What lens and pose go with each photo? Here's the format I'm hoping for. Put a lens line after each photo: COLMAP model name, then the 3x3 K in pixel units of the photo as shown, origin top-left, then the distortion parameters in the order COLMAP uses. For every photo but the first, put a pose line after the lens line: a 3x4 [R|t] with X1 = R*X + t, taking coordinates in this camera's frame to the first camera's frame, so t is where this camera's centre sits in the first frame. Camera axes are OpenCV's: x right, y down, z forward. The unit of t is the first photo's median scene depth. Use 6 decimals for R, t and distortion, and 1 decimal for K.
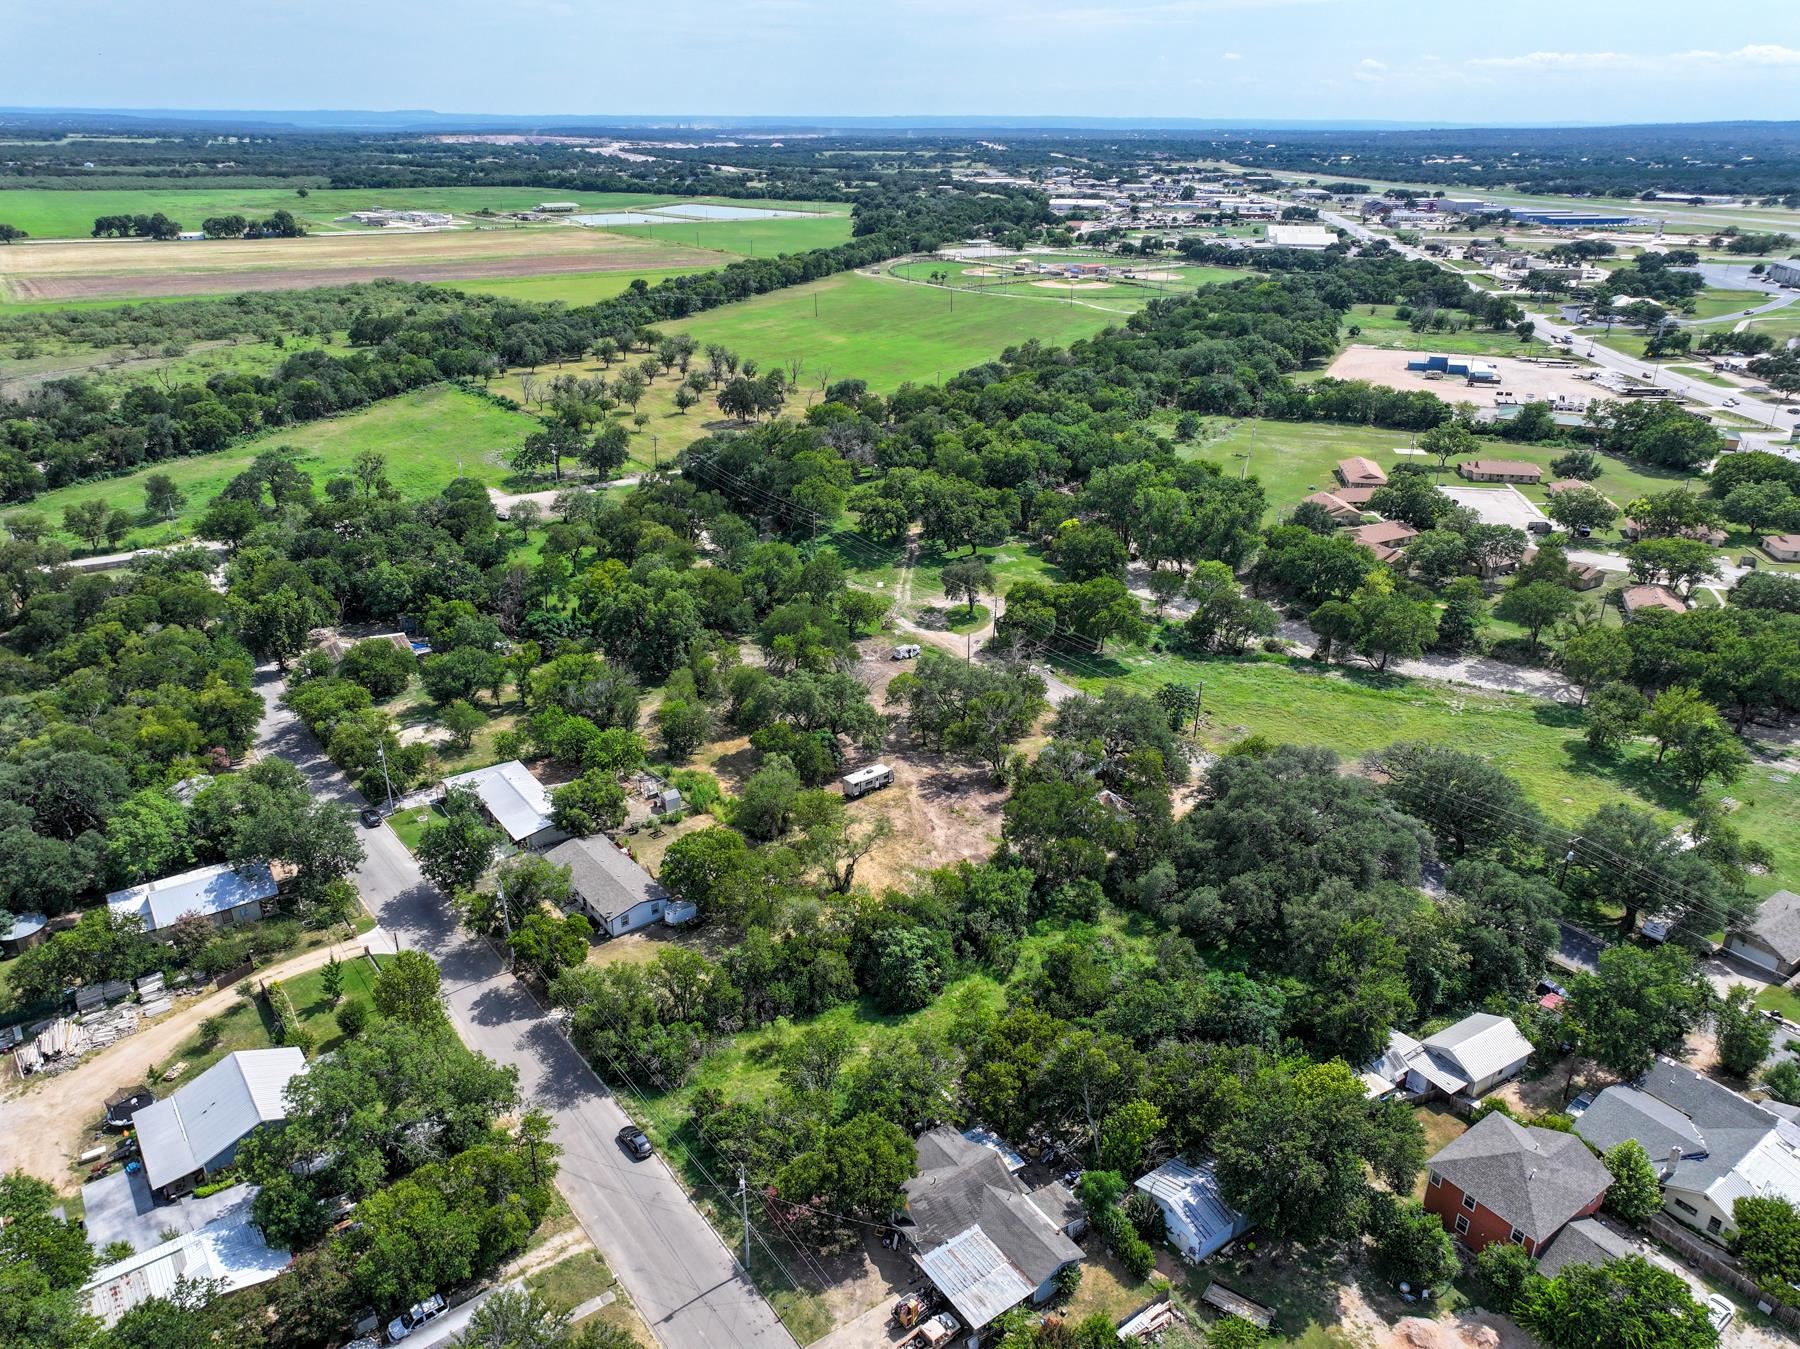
lens RADIAL K [[1249.4, 0, 906.4], [0, 1249.4, 672.4], [0, 0, 1]] dist [-0.004611, 0.022751]
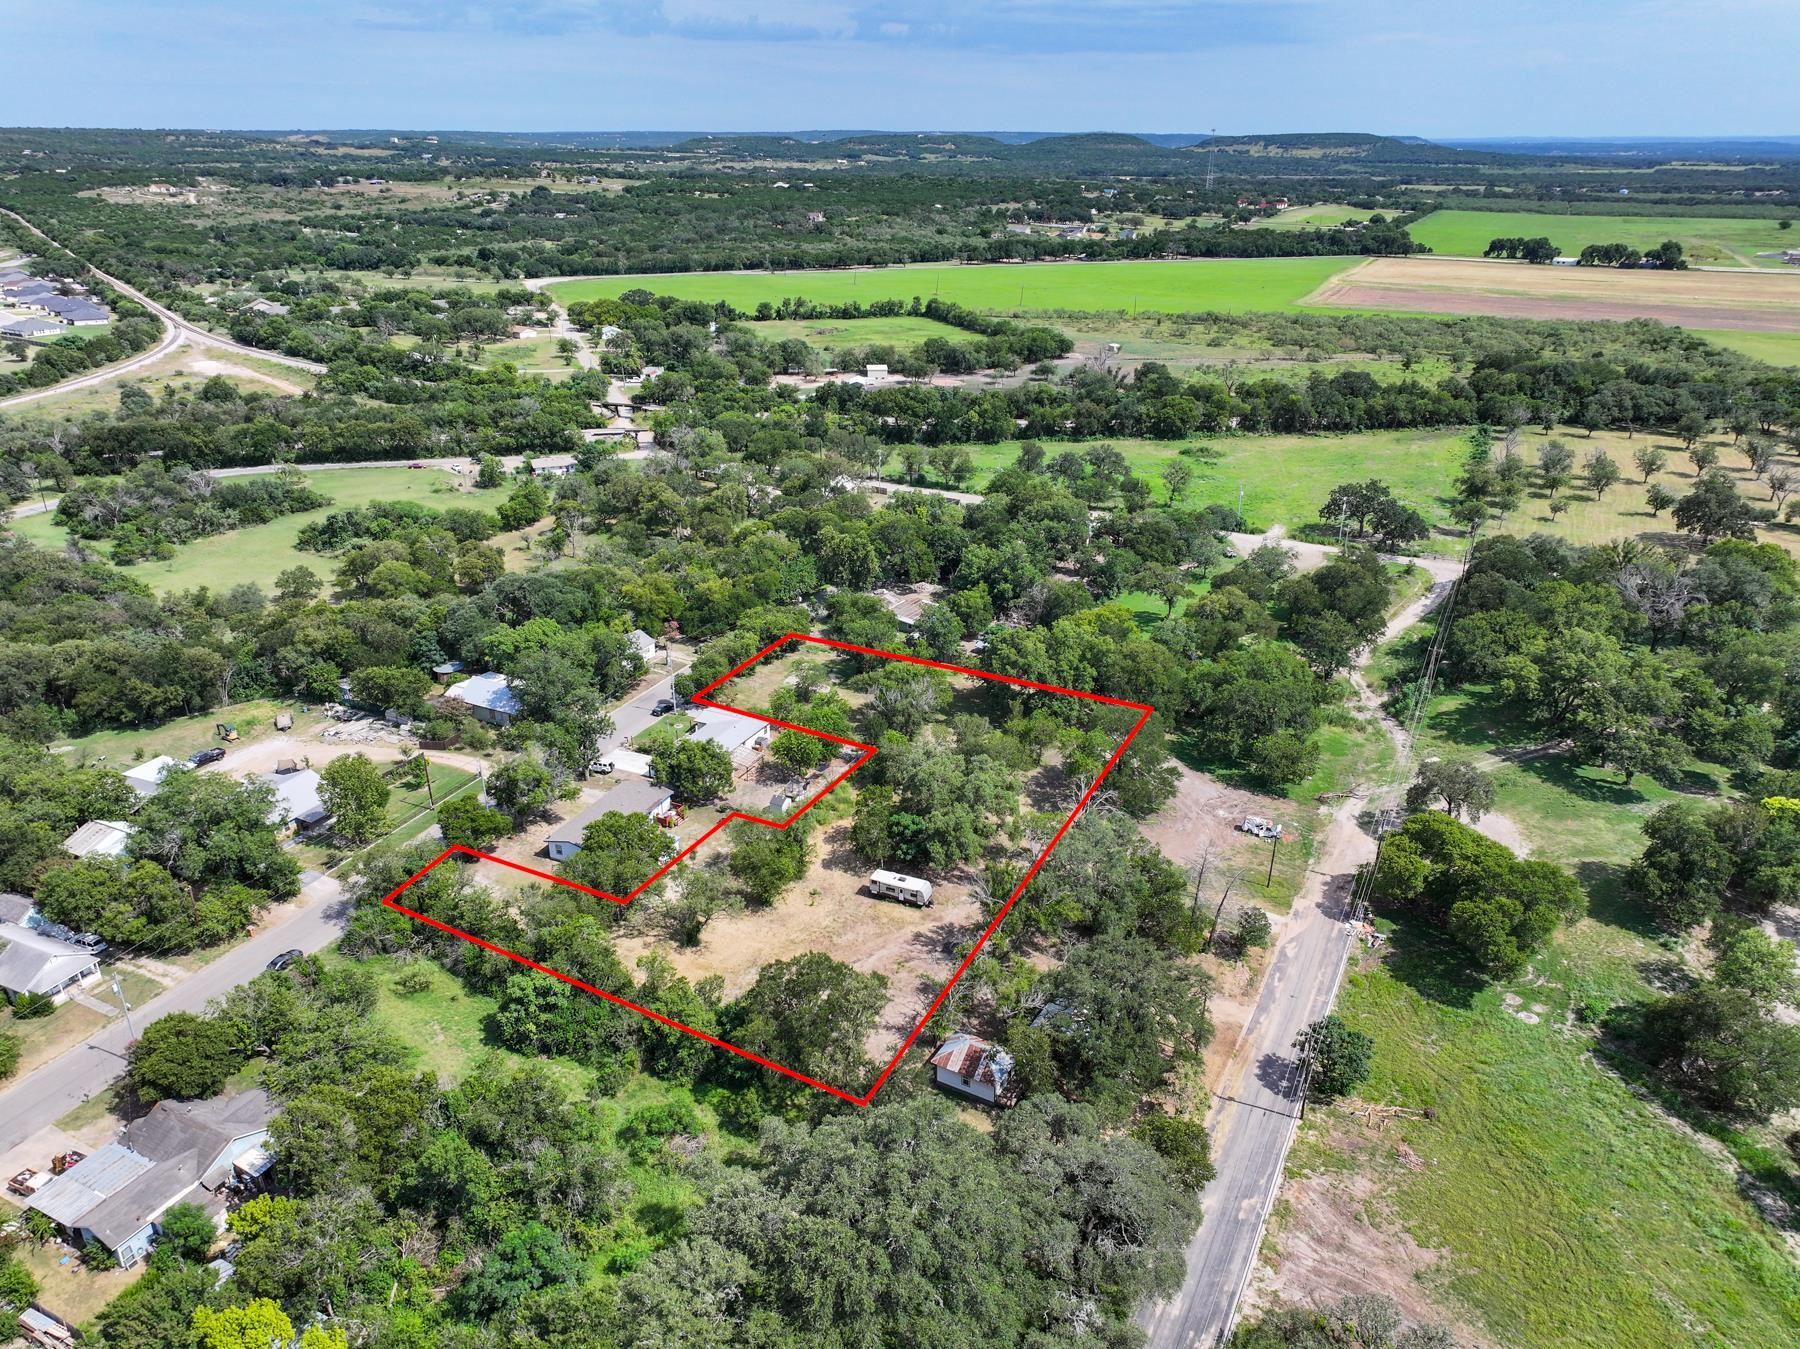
lens RADIAL K [[1249.4, 0, 906.4], [0, 1249.4, 672.4], [0, 0, 1]] dist [-0.004611, 0.022751]
pose [[0.440141, 0.344679, -0.829139, 0.492063], [-0.360900, 0.913430, 0.188138, -0.165696], [0.822208, 0.216429, 0.526433, 0.398509]]
